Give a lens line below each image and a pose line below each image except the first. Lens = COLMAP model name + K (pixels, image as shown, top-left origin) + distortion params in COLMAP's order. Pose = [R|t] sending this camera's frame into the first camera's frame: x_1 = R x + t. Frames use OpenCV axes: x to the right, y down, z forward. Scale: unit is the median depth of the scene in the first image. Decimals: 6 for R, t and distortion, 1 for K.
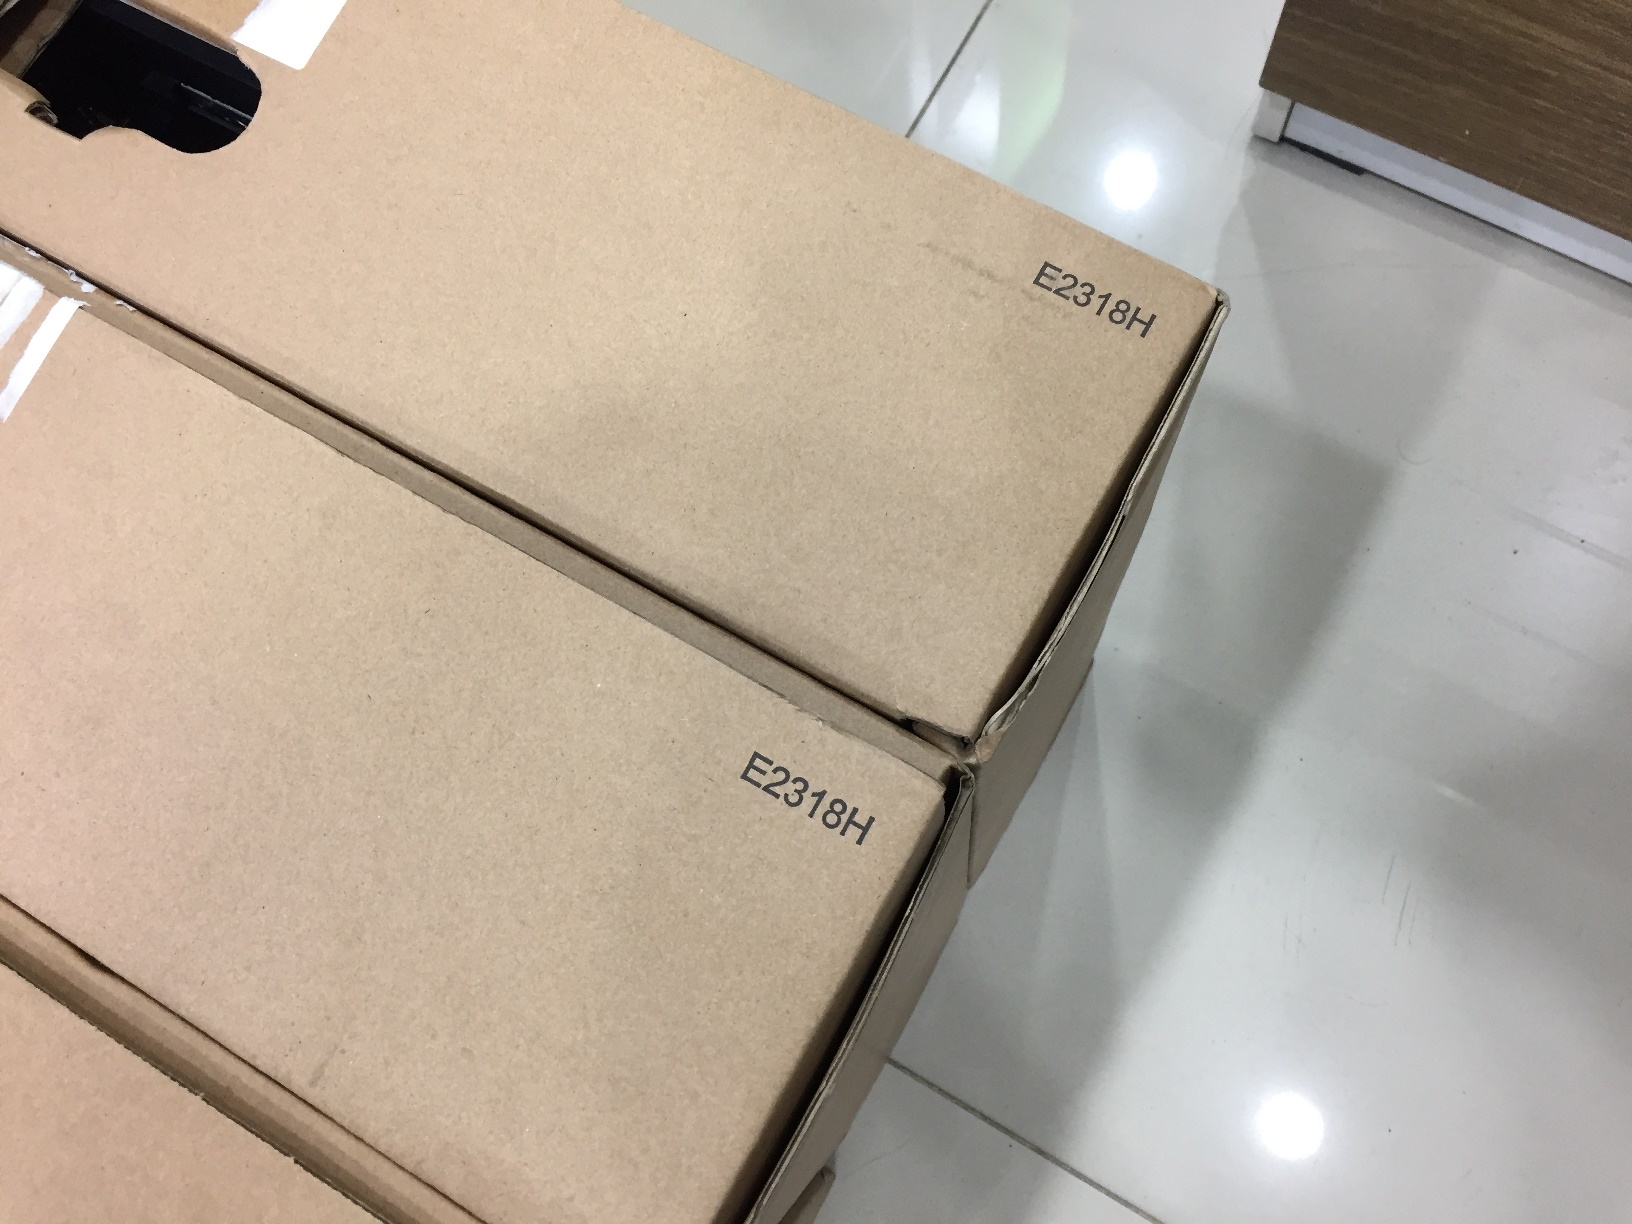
lens RADIAL K [[1409.1, 0, 825.9], [0, 1409.1, 611.1], [0, 0, 1]] dist [0.041654, -0.032044]
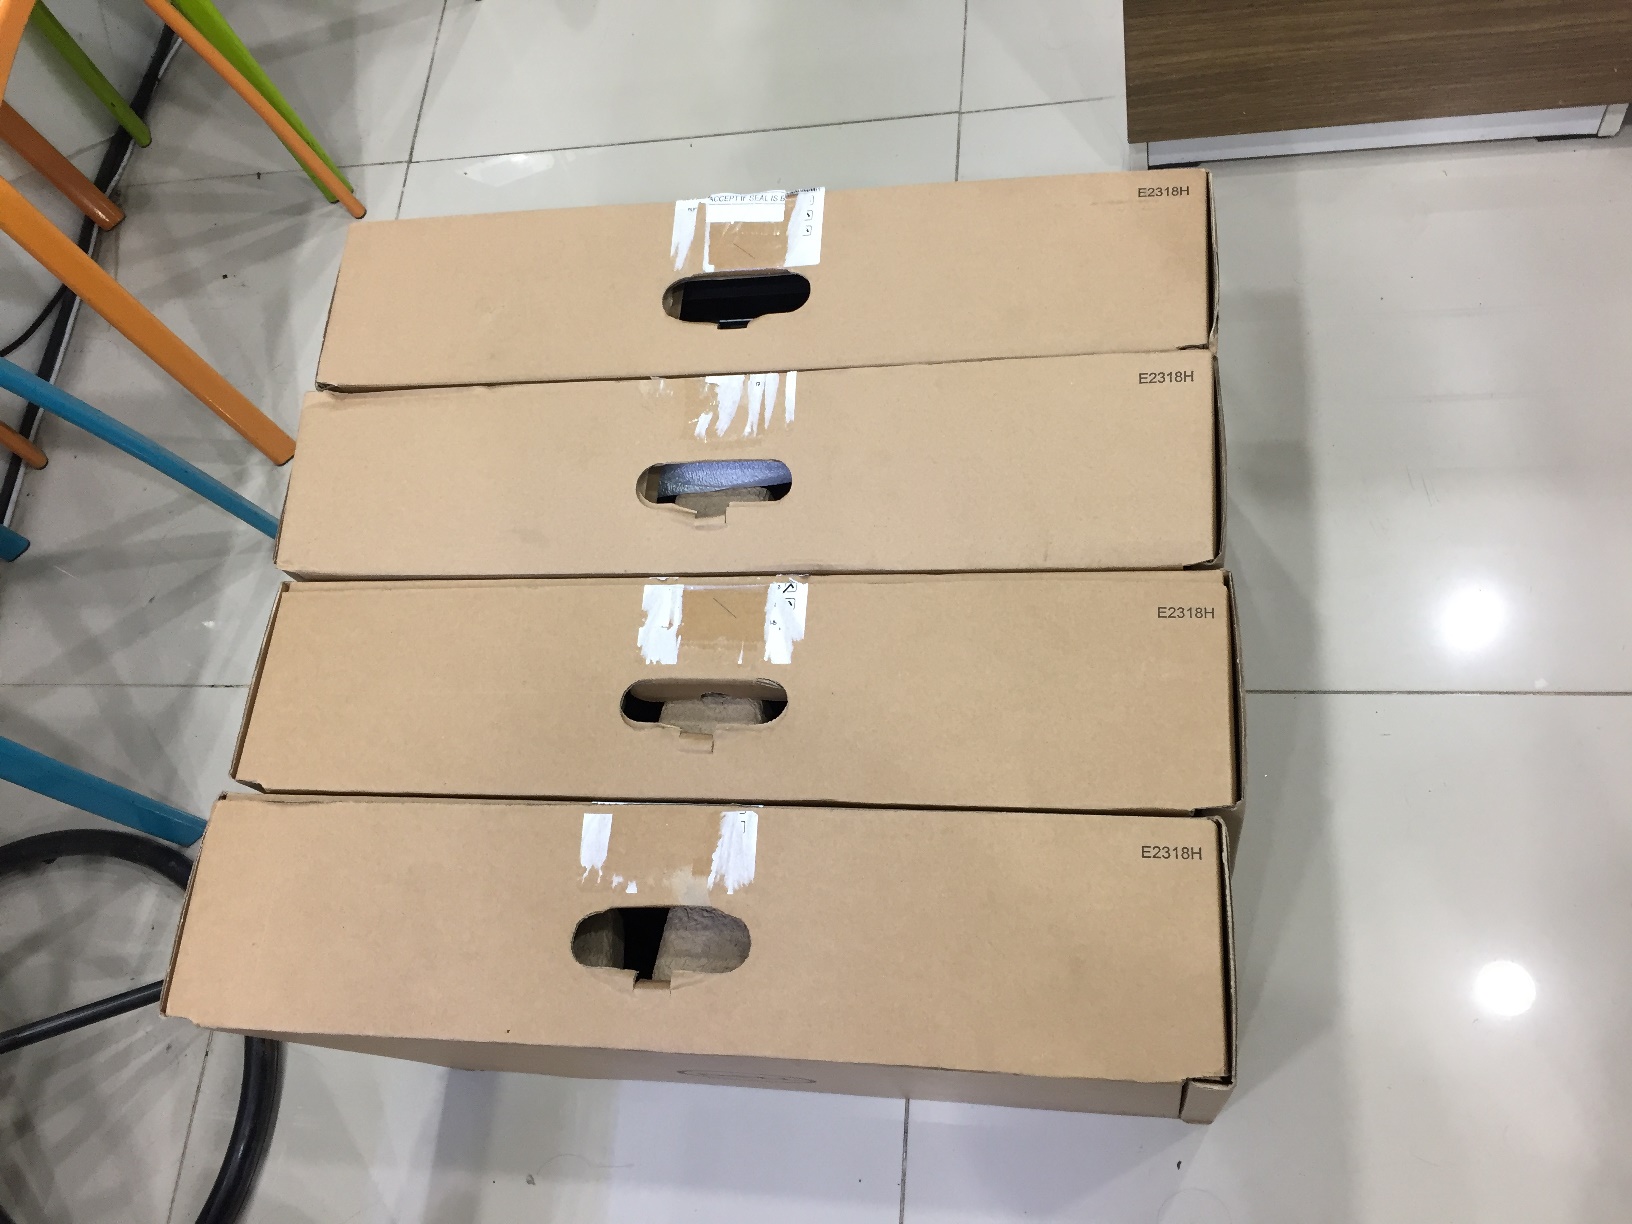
lens RADIAL K [[1409.1, 0, 809.7], [0, 1409.1, 615.9], [0, 0, 1]] dist [0.041654, -0.032044]
pose [[0.901035, -0.431076, 0.048053, -0.494413], [0.432389, 0.883933, -0.178048, 0.374675], [0.034276, 0.181205, 0.982848, -0.824057]]
